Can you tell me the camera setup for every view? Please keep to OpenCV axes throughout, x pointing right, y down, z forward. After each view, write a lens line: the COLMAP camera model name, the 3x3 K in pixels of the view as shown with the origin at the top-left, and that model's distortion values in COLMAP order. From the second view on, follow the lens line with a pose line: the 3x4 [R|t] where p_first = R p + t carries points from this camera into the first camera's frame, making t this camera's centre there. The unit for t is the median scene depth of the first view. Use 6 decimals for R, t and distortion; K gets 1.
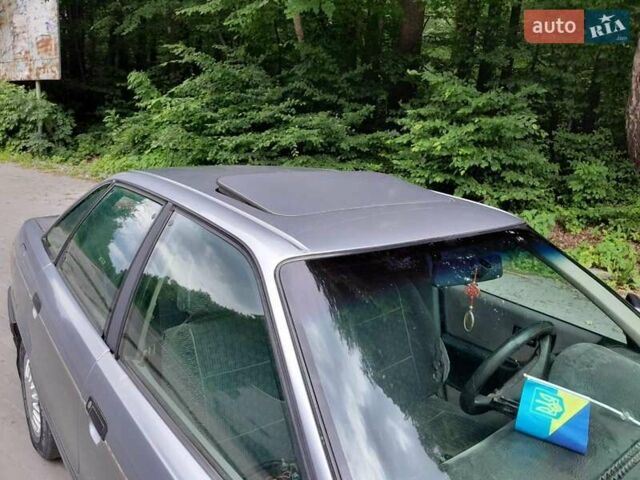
lens RADIAL K [[515.6, 0, 313.0], [0, 515.6, 232.2], [0, 0, 1]] dist [0.011435, -0.056771]
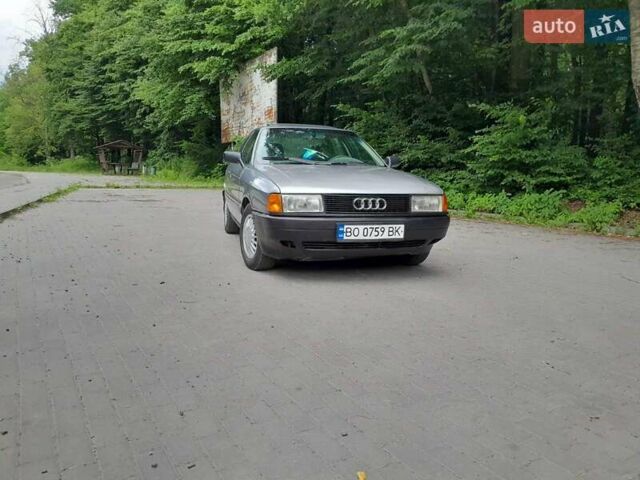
lens RADIAL K [[495.9, 0, 317.1], [0, 495.9, 233.7], [0, 0, 1]] dist [0.039220, -0.101409]
pose [[0.918584, 0.007425, -0.395157, 0.247774], [-0.048802, 0.994303, -0.094763, 0.158829], [0.392202, 0.106332, 0.913713, -0.323562]]
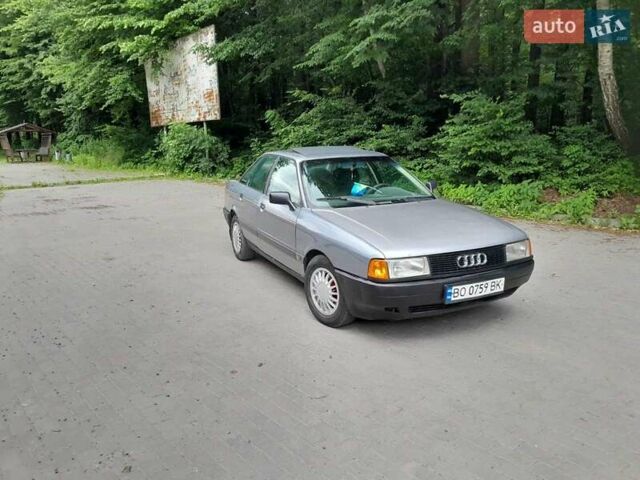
lens RADIAL K [[495.9, 0, 321.9], [0, 495.9, 239.2], [0, 0, 1]] dist [0.039220, -0.101409]
pose [[0.971752, -0.035110, -0.233380, 0.118367], [0.031576, 0.999323, -0.018863, 0.089086], [0.233884, 0.010961, 0.972203, -0.343426]]
